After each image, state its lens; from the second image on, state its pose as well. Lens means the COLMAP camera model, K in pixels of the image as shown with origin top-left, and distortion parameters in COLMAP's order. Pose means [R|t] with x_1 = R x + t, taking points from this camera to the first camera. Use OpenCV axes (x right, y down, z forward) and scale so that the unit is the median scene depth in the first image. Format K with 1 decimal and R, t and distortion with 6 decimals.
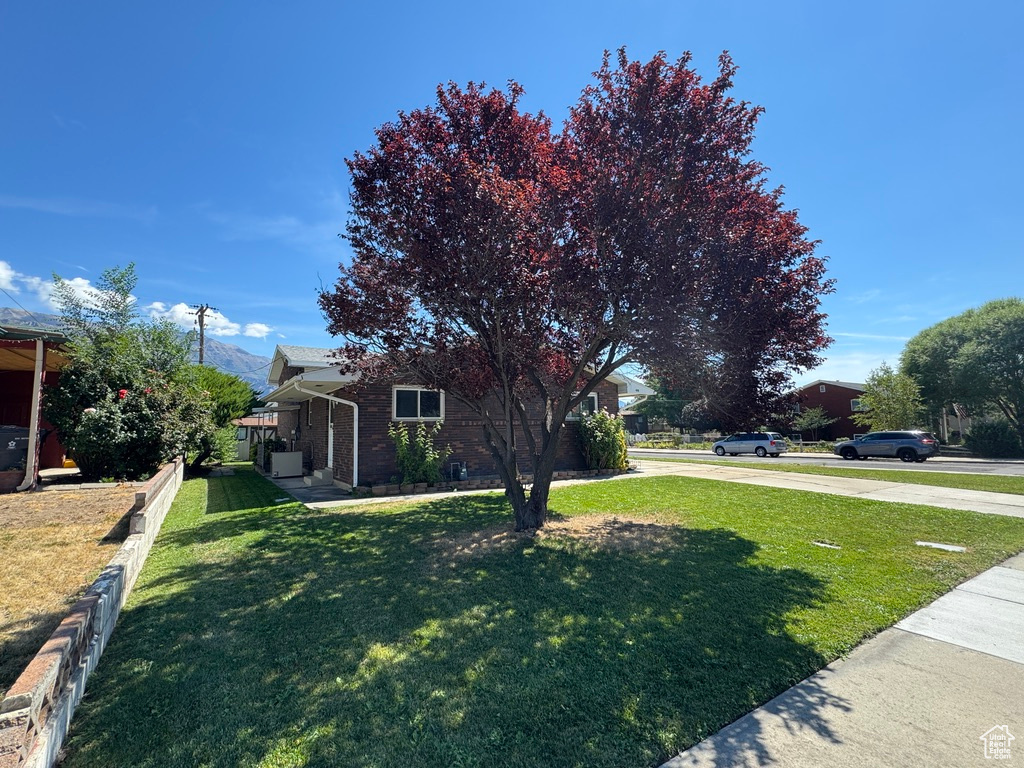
lens RADIAL K [[474.5, 0, 512.0], [0, 474.5, 384.0], [0, 0, 1]] dist [0.000478, -0.000058]
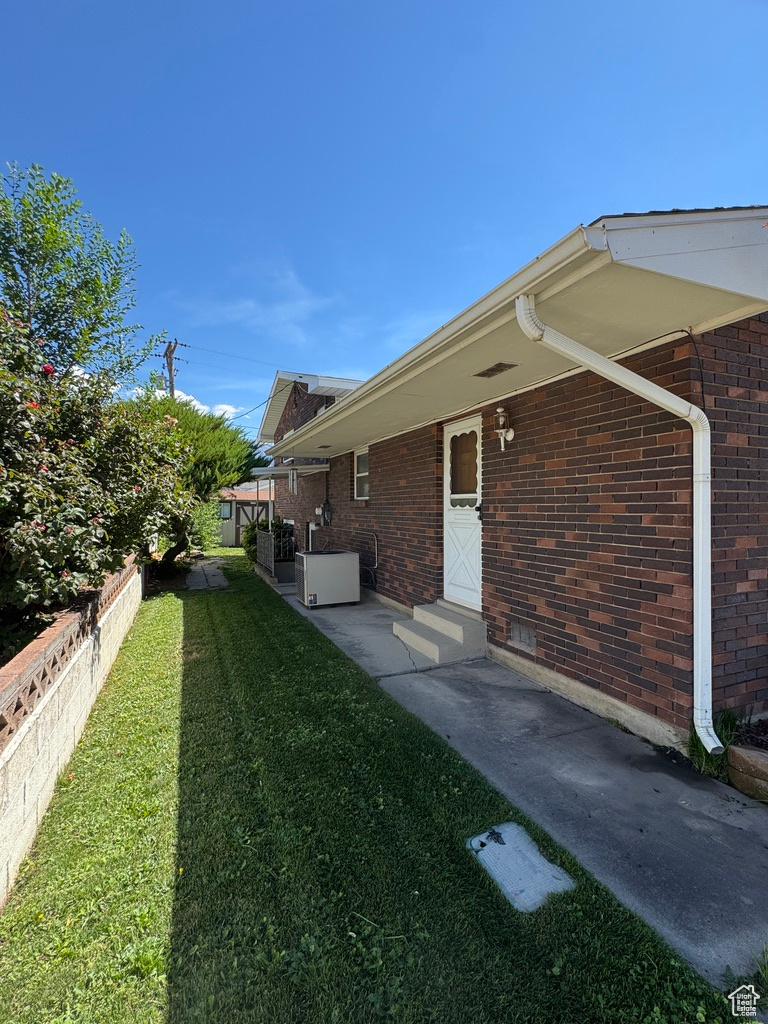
lens RADIAL K [[474.5, 0, 384.0], [0, 474.5, 512.0], [0, 0, 1]] dist [0.000478, -0.000058]
pose [[0.984829, 0.017072, -0.172686, -0.292502], [0.001089, 0.994521, 0.104528, 0.043537], [0.173525, -0.103130, 0.979415, 0.467925]]
